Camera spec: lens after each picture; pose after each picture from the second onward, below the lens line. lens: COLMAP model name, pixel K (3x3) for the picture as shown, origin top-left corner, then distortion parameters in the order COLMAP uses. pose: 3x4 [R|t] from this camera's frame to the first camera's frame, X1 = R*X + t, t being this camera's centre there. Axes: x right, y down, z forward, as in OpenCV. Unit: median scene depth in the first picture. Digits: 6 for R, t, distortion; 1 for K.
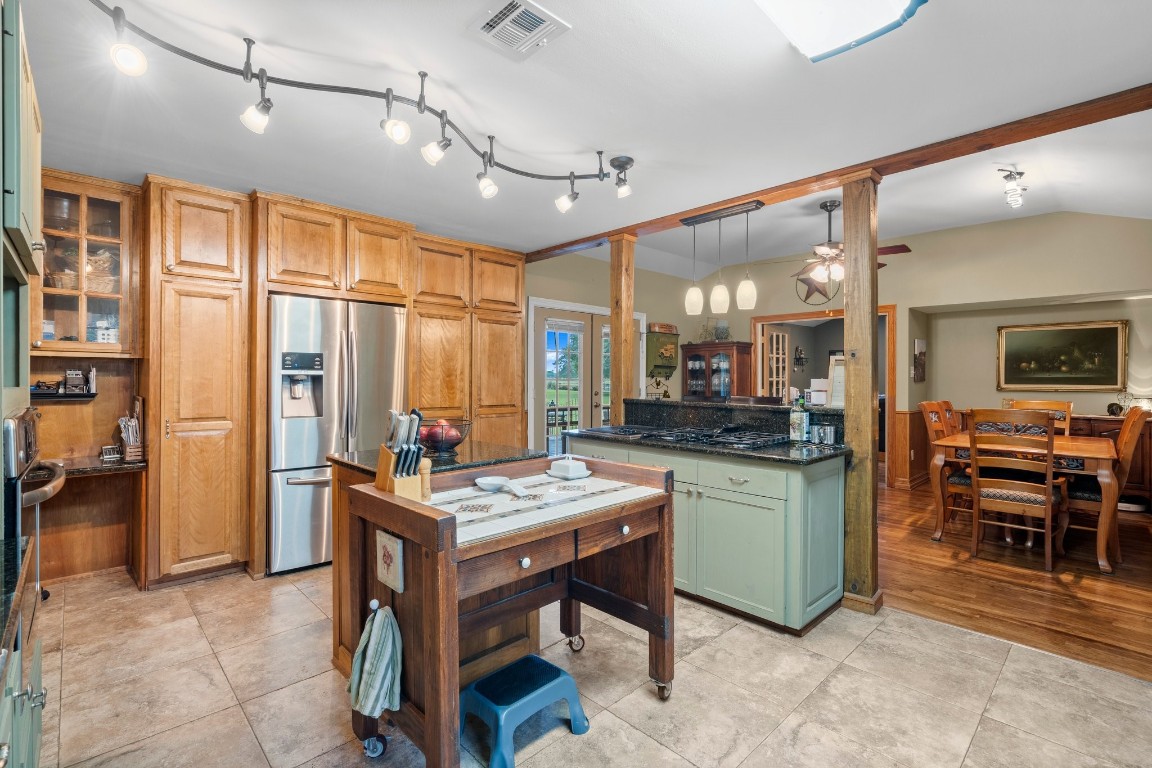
lens RADIAL K [[523.2, 0, 574.2], [0, 523.2, 379.6], [0, 0, 1]] dist [-0.000215, 0.000048]
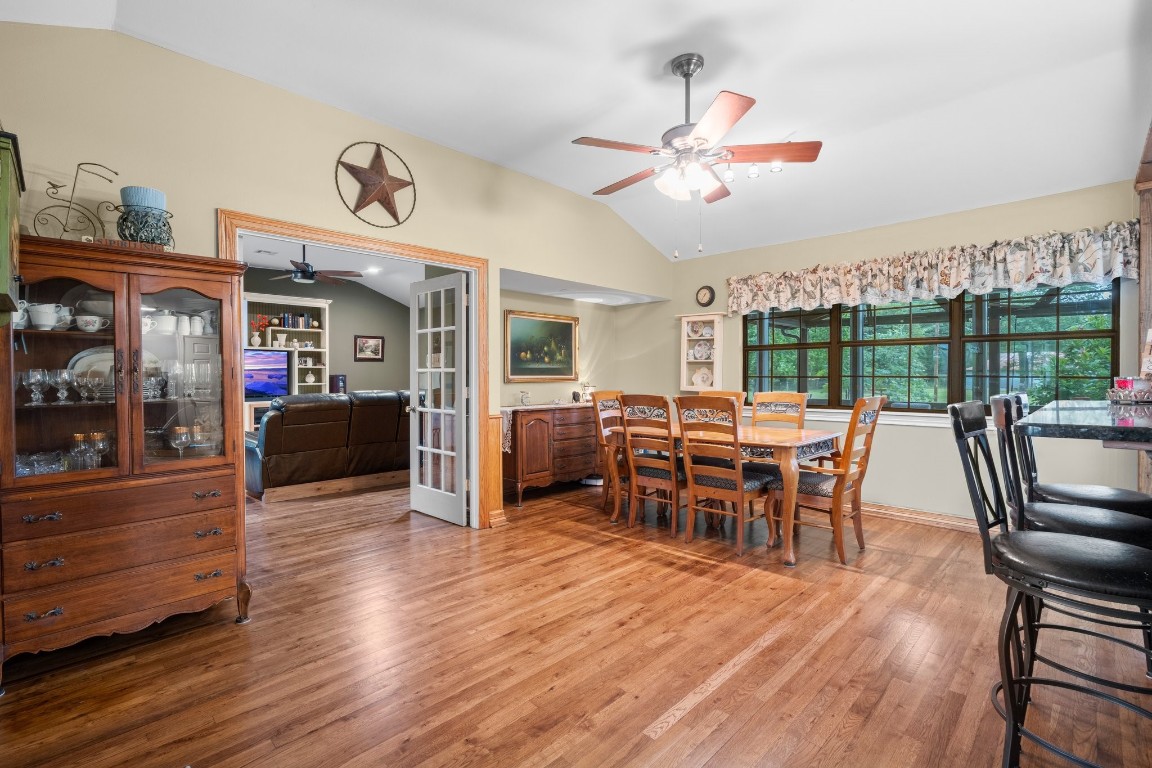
lens RADIAL K [[523.2, 0, 574.2], [0, 523.2, 379.6], [0, 0, 1]] dist [-0.000215, 0.000048]
pose [[-0.026309, -0.011426, 0.999589, -0.080727], [0.004207, 0.999925, 0.011540, 0.006890], [-0.999645, 0.004509, -0.026259, 1.010446]]
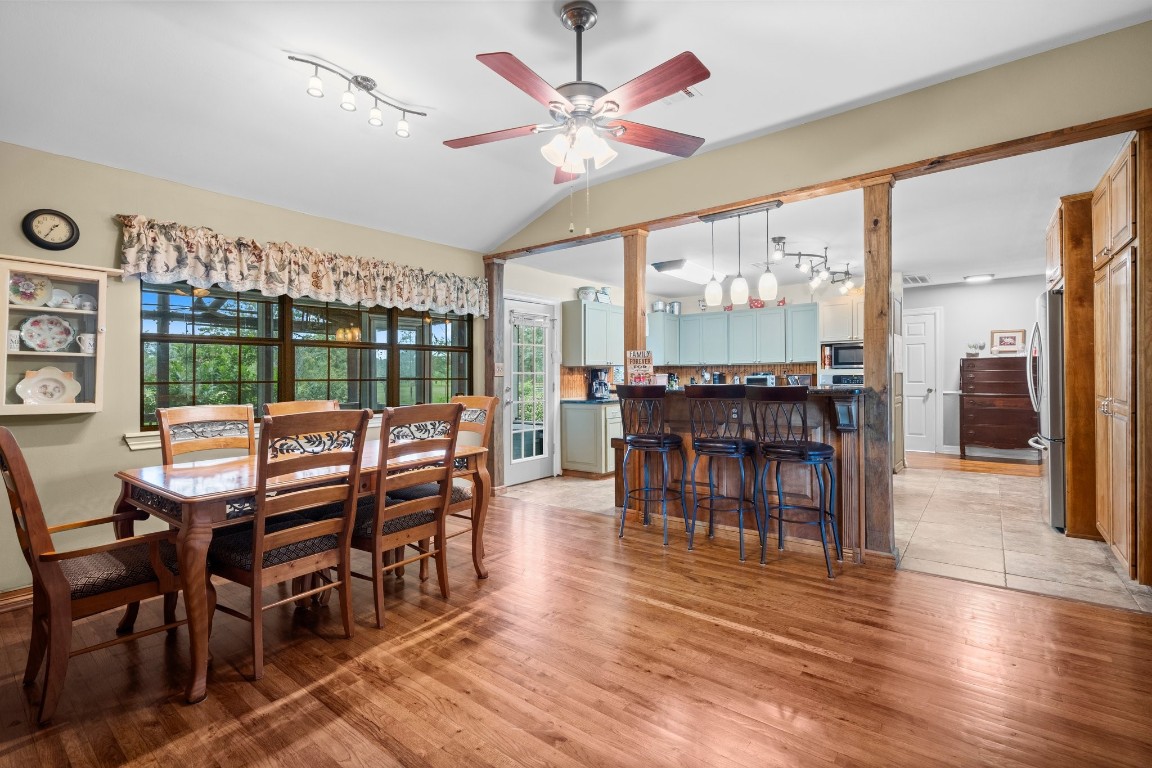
lens RADIAL K [[517.7, 0, 572.1], [0, 517.7, 374.1], [0, 0, 1]] dist [0.001223, 0.000252]
pose [[-0.992029, 0.010957, -0.125532, 0.489174], [0.011299, 0.999934, -0.002008, 0.010313], [0.125502, -0.003410, -0.992087, 1.319129]]
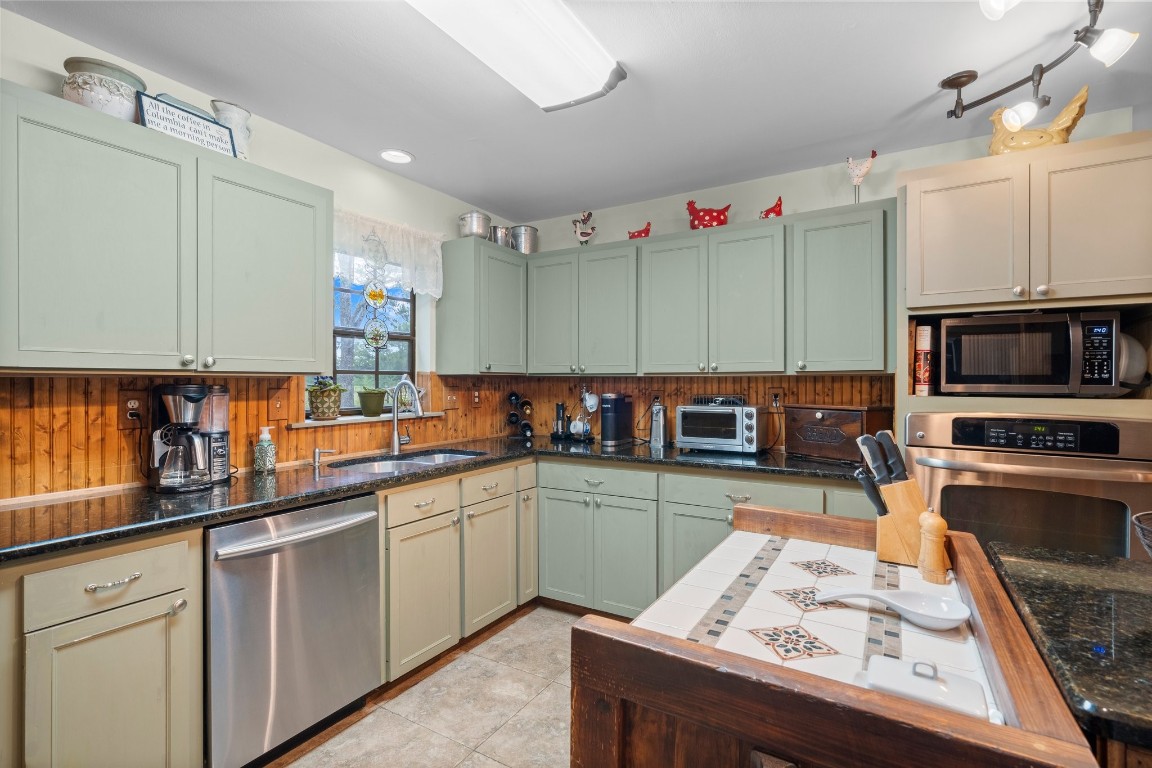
lens RADIAL K [[535.2, 0, 578.4], [0, 535.2, 383.6], [0, 0, 1]] dist [0.000952, 0.000297]
pose [[-0.966159, -0.002918, -0.257931, 0.106784], [-0.003931, 0.999986, 0.003412, -0.006126], [0.257917, 0.004311, -0.966157, 0.528598]]
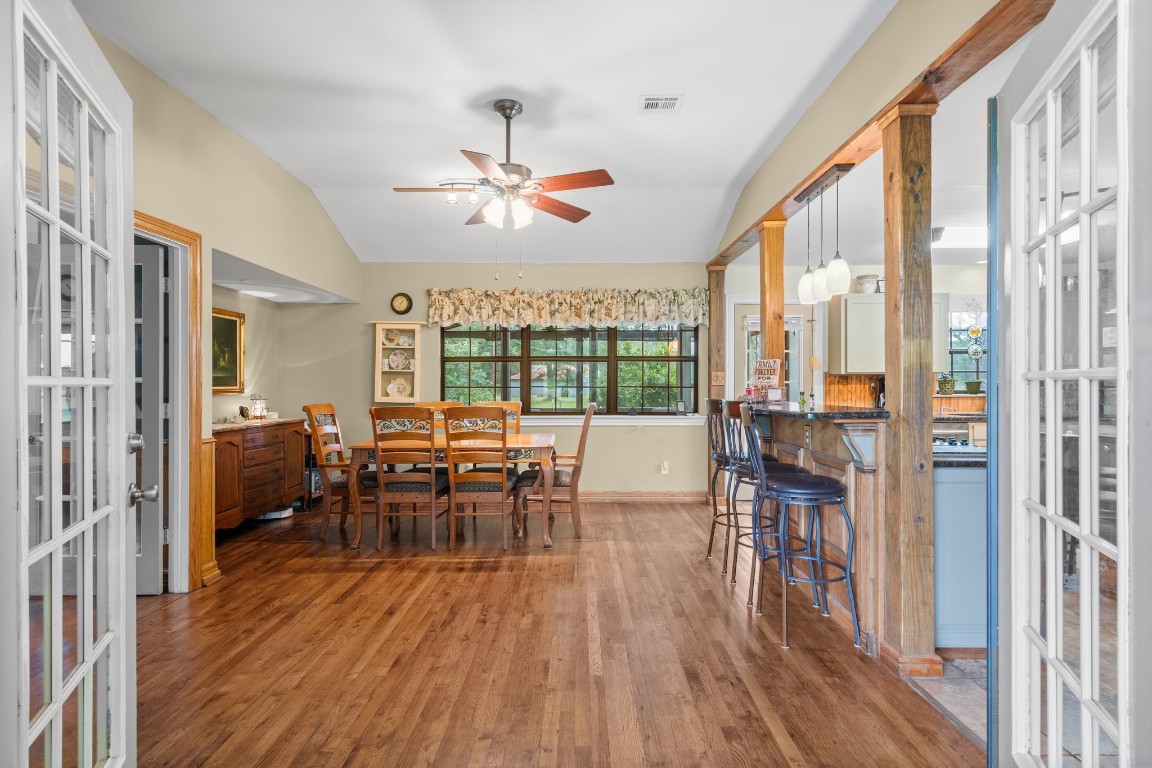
lens RADIAL K [[581.7, 0, 576.0], [0, 581.7, 384.0], [0, 0, 1]] dist [0.002267, 0.000755]
pose [[-0.715918, -0.003344, 0.698177, -0.065091], [0.000713, 0.999985, 0.005521, 0.002273], [-0.698184, 0.004450, -0.715904, 1.287106]]
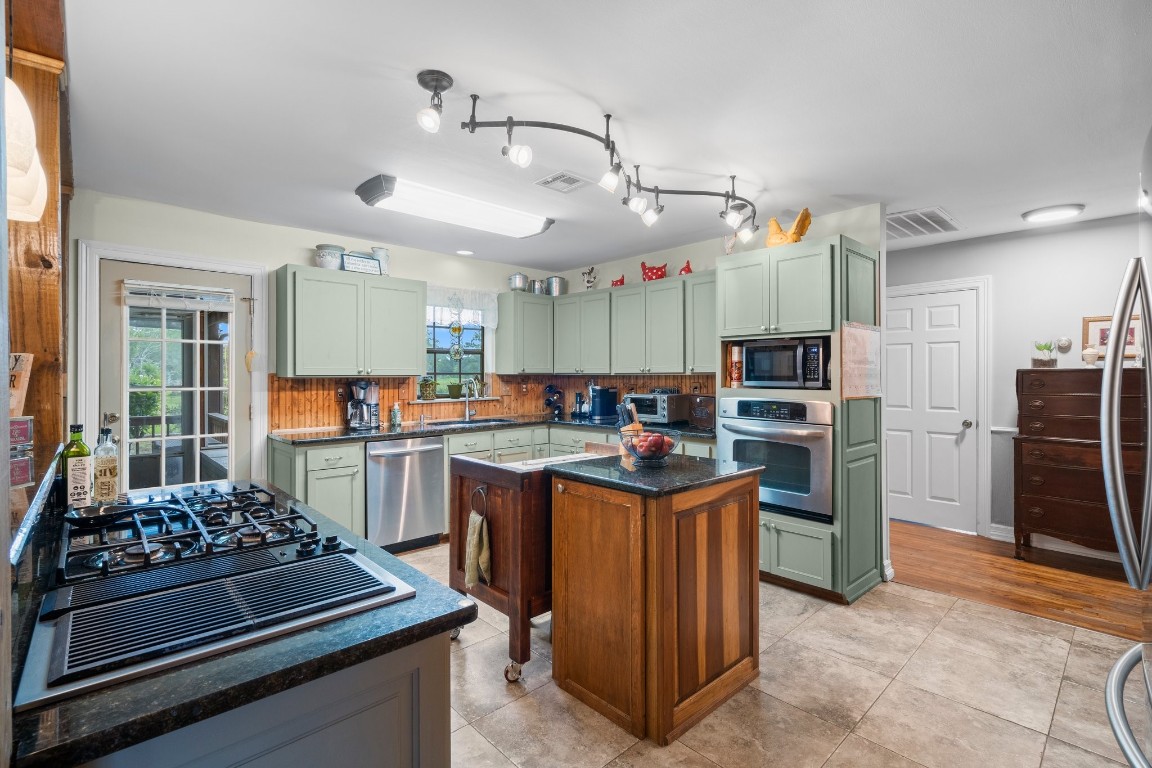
lens RADIAL K [[529.5, 0, 577.6], [0, 529.5, 374.8], [0, 0, 1]] dist [-0.000014, -0.000150]
pose [[-0.999890, -0.000401, 0.014815, -0.056374], [-0.000386, 0.999999, 0.001011, -0.013616], [-0.014816, 0.001005, -0.999890, 0.875004]]
